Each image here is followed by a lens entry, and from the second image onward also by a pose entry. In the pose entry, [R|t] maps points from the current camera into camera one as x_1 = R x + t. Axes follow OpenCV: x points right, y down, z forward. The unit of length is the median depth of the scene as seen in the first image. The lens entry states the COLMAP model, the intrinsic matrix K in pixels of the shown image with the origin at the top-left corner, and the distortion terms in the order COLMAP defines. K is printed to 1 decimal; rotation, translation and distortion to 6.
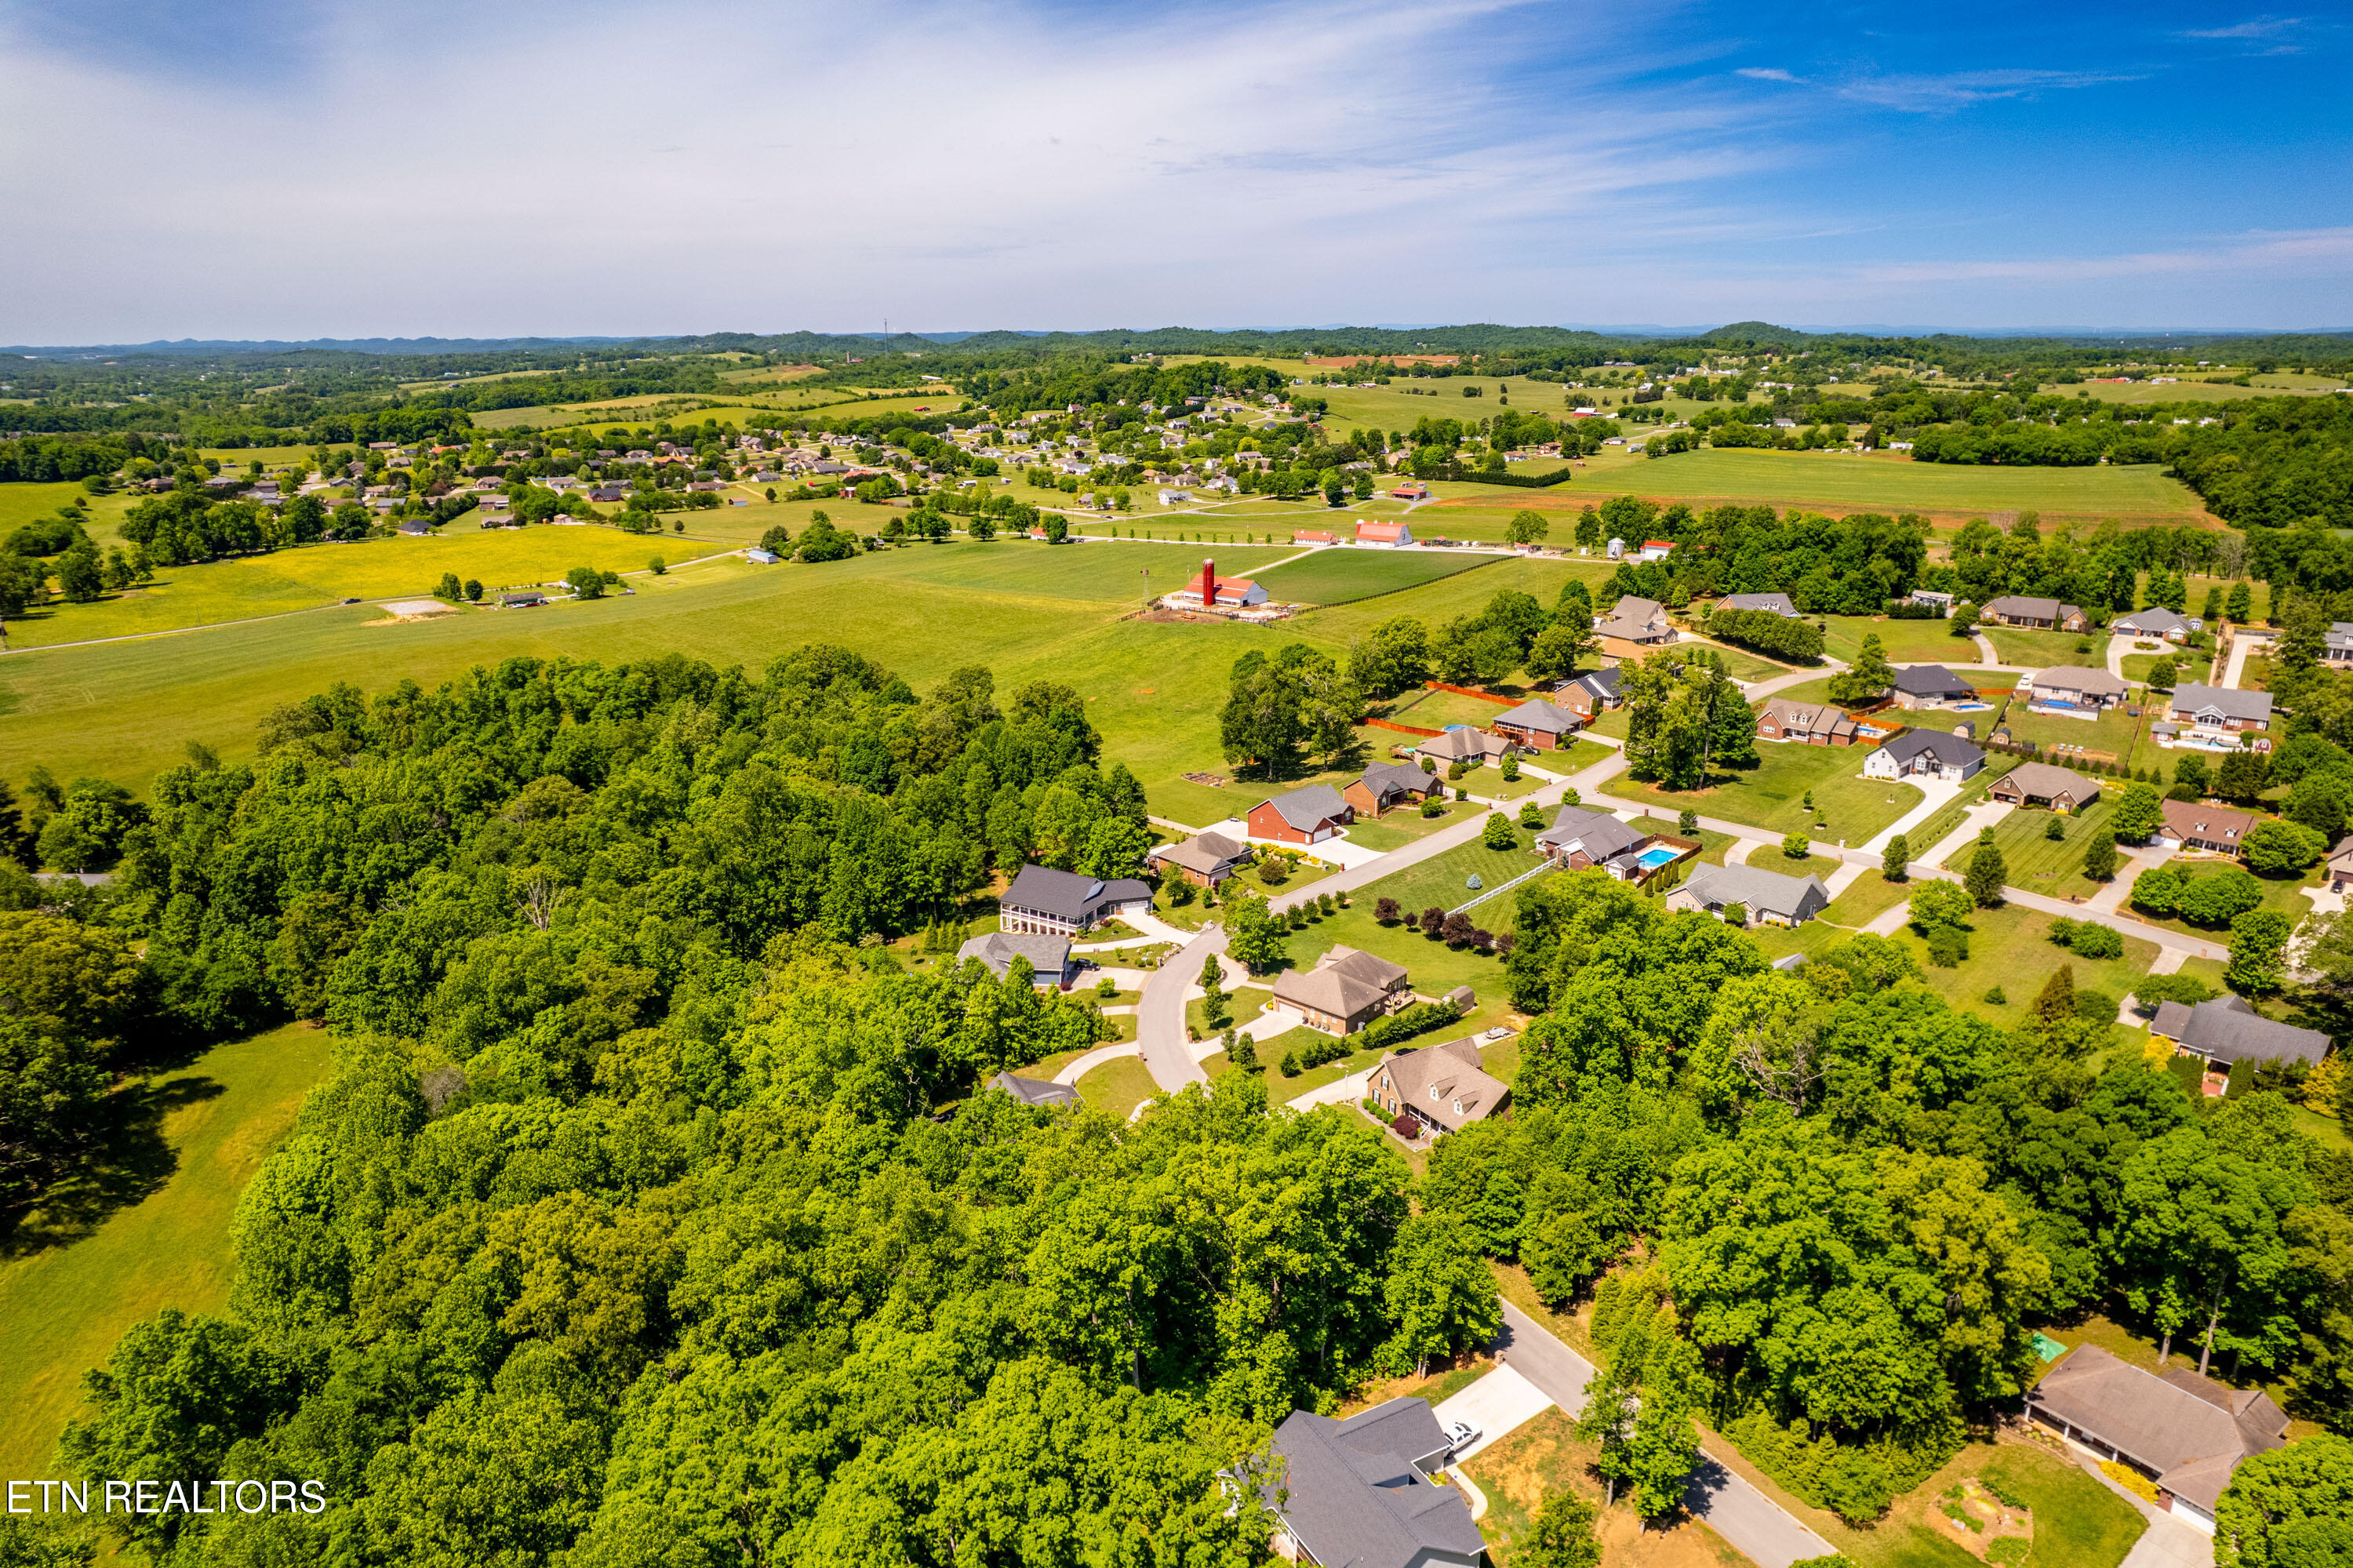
lens RADIAL K [[1511.8, 0, 1176.5], [0, 1511.8, 784.0], [0, 0, 1]] dist [-0.075630, 0.065908]
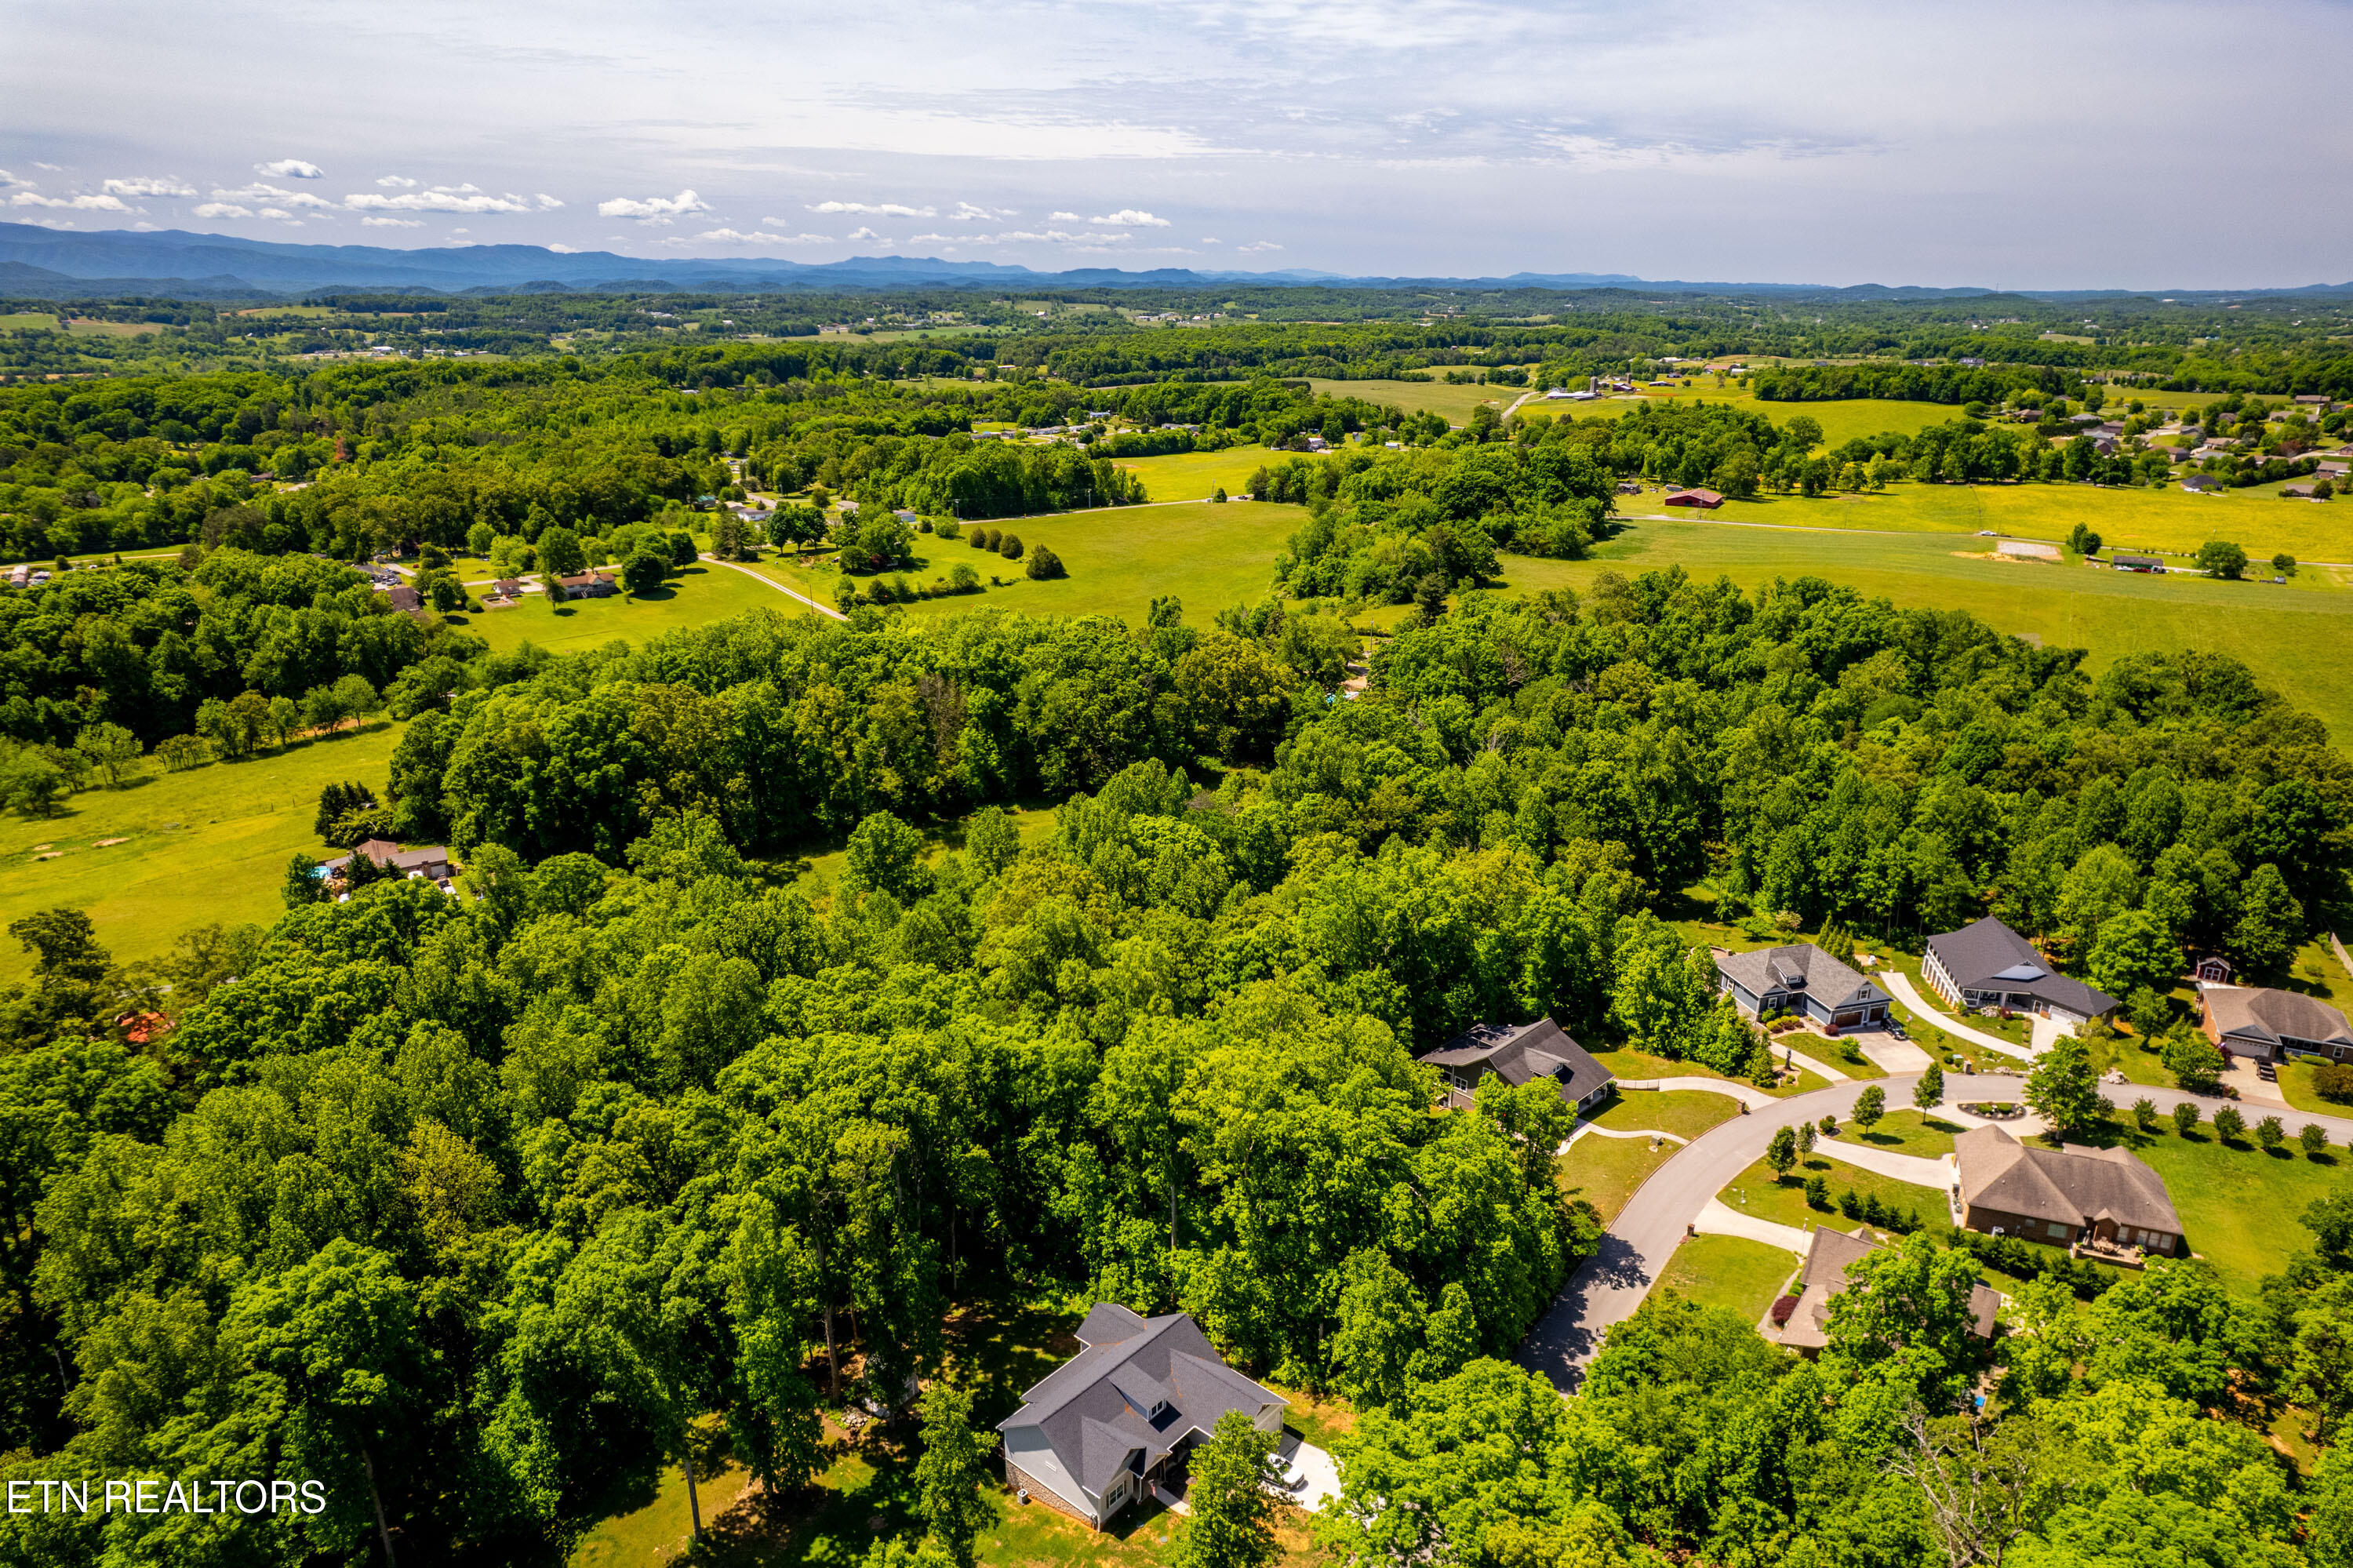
lens RADIAL K [[1511.8, 0, 1176.5], [0, 1511.8, 784.0], [0, 0, 1]] dist [-0.075630, 0.065908]
pose [[0.344478, 0.307901, -0.886866, 0.272745], [-0.277338, 0.935899, 0.217200, -0.040964], [0.896894, 0.171141, 0.407790, 0.165558]]
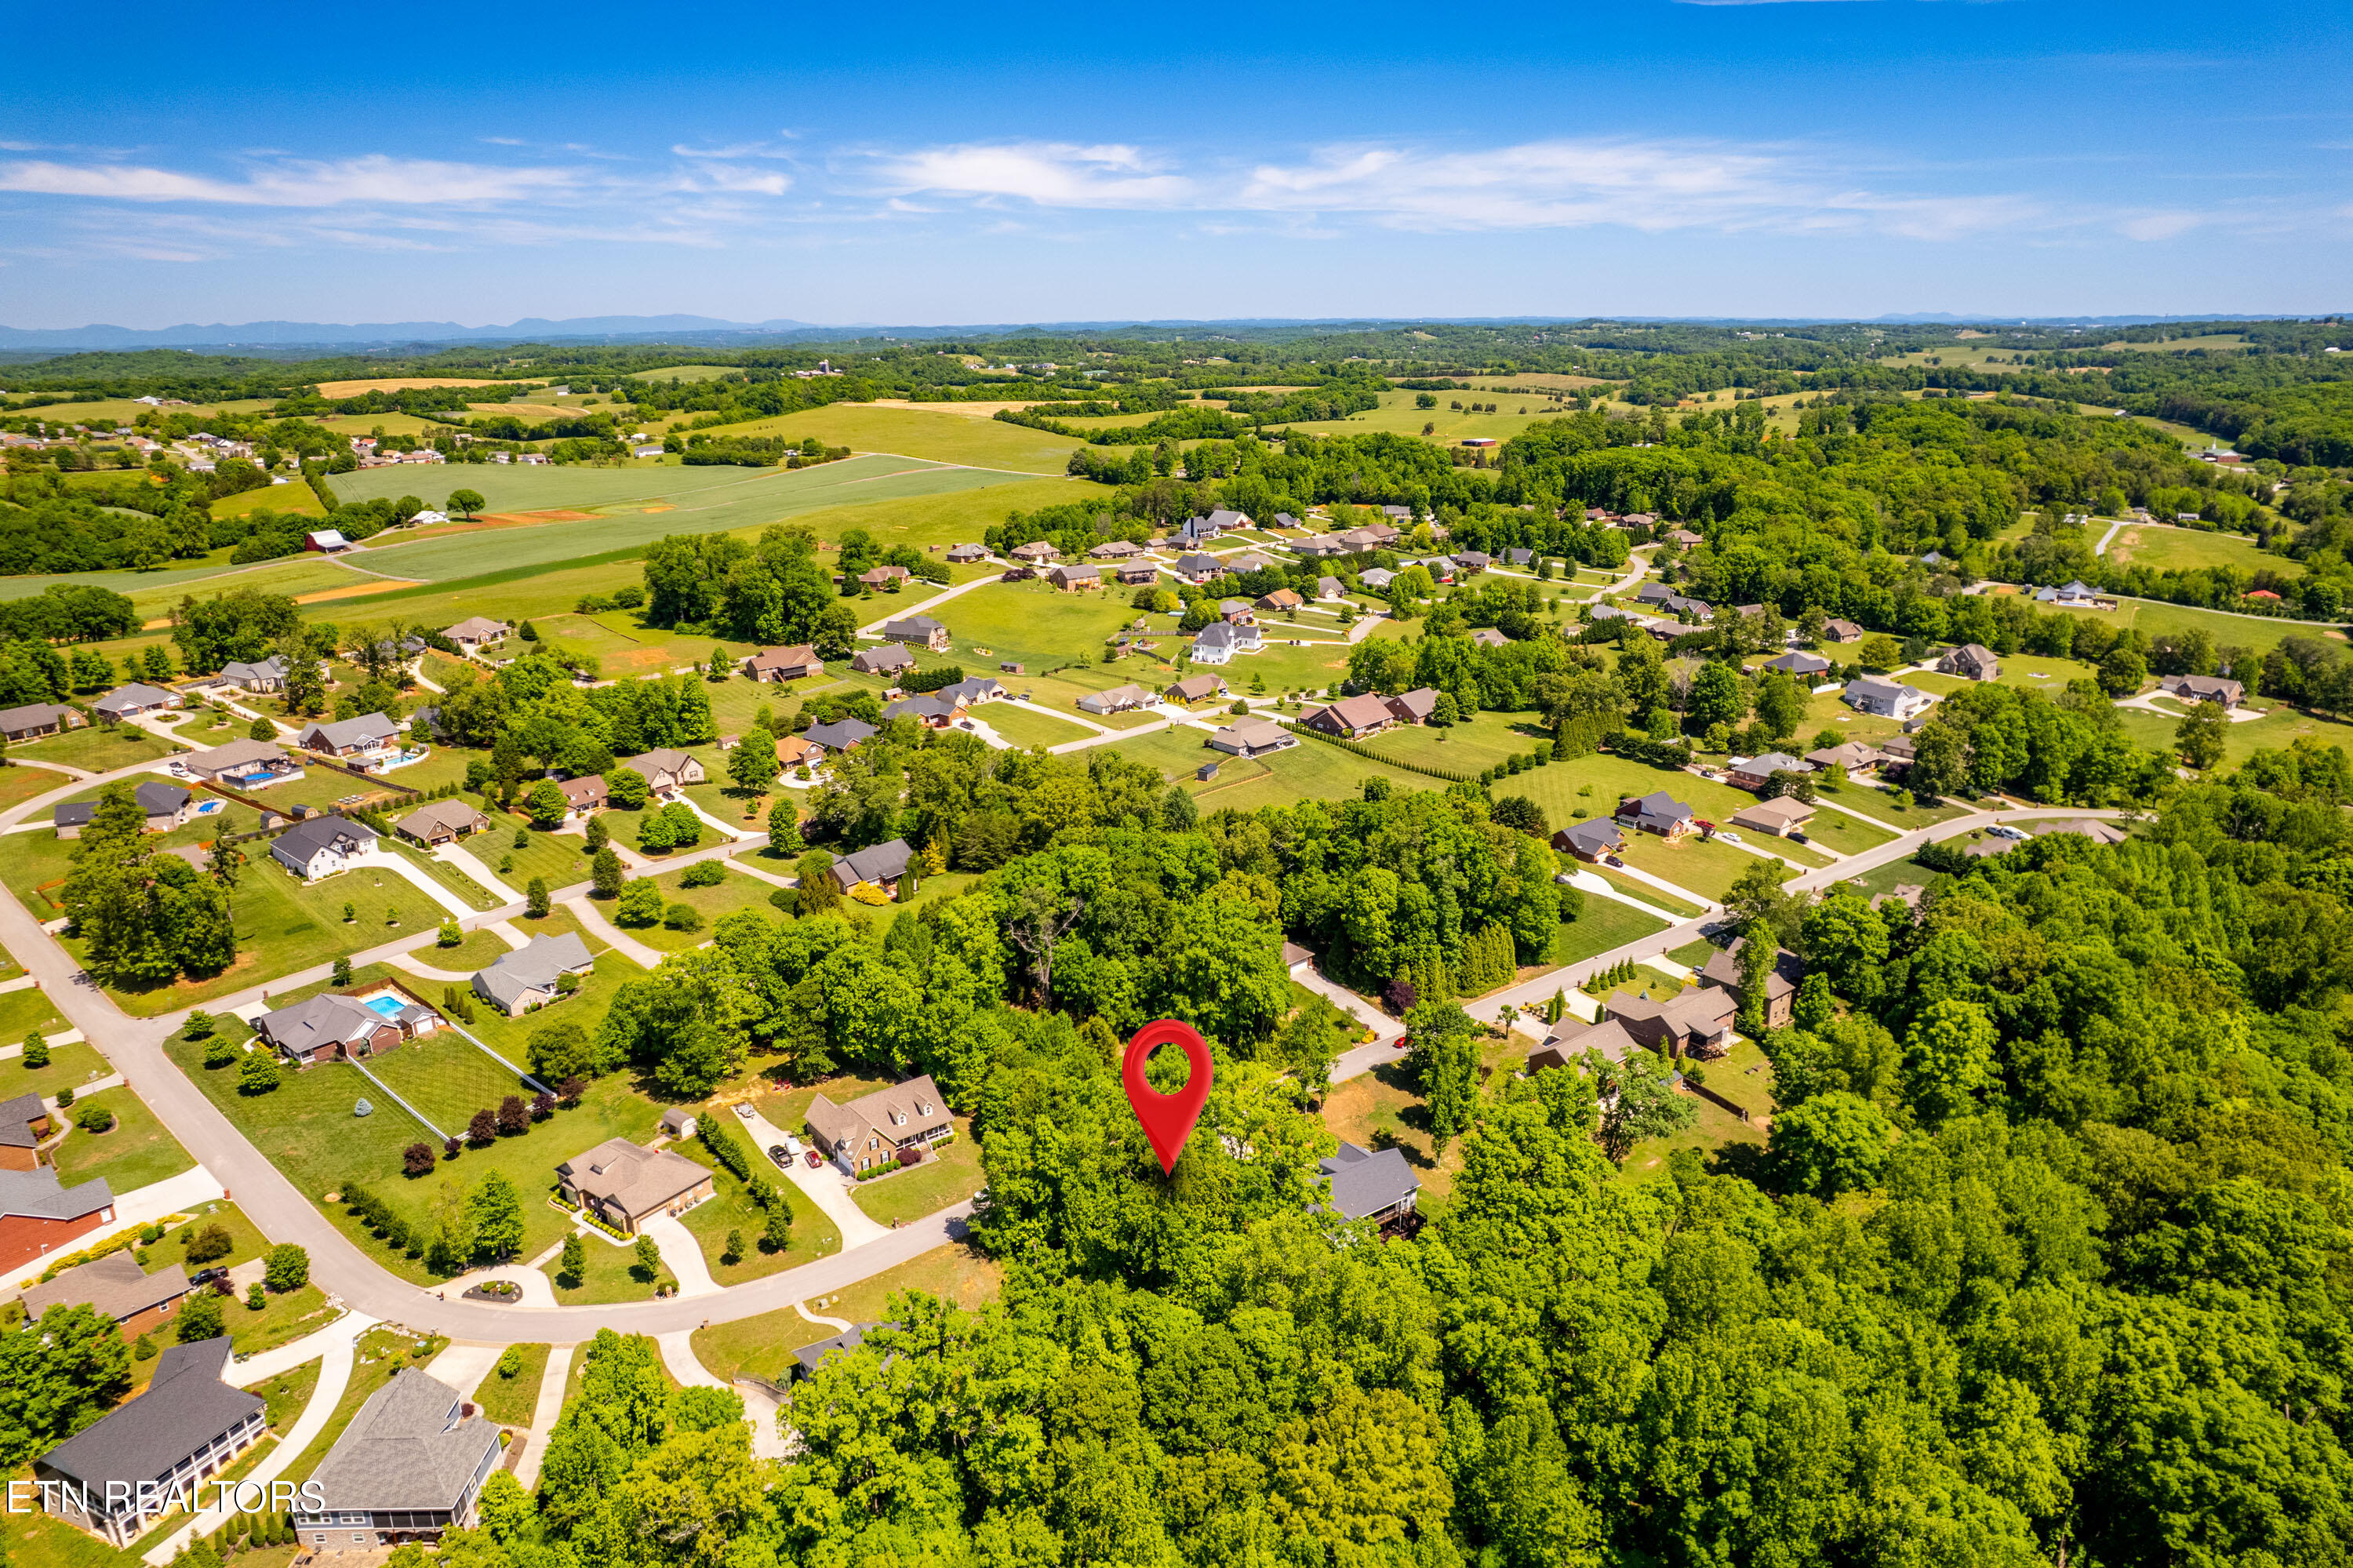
lens RADIAL K [[1511.8, 0, 1176.5], [0, 1511.8, 784.0], [0, 0, 1]] dist [-0.075630, 0.065908]
pose [[-0.097442, -0.290880, 0.951785, -0.387308], [0.305389, 0.901461, 0.306766, -0.141360], [-0.947229, 0.320556, 0.000992, 0.310624]]
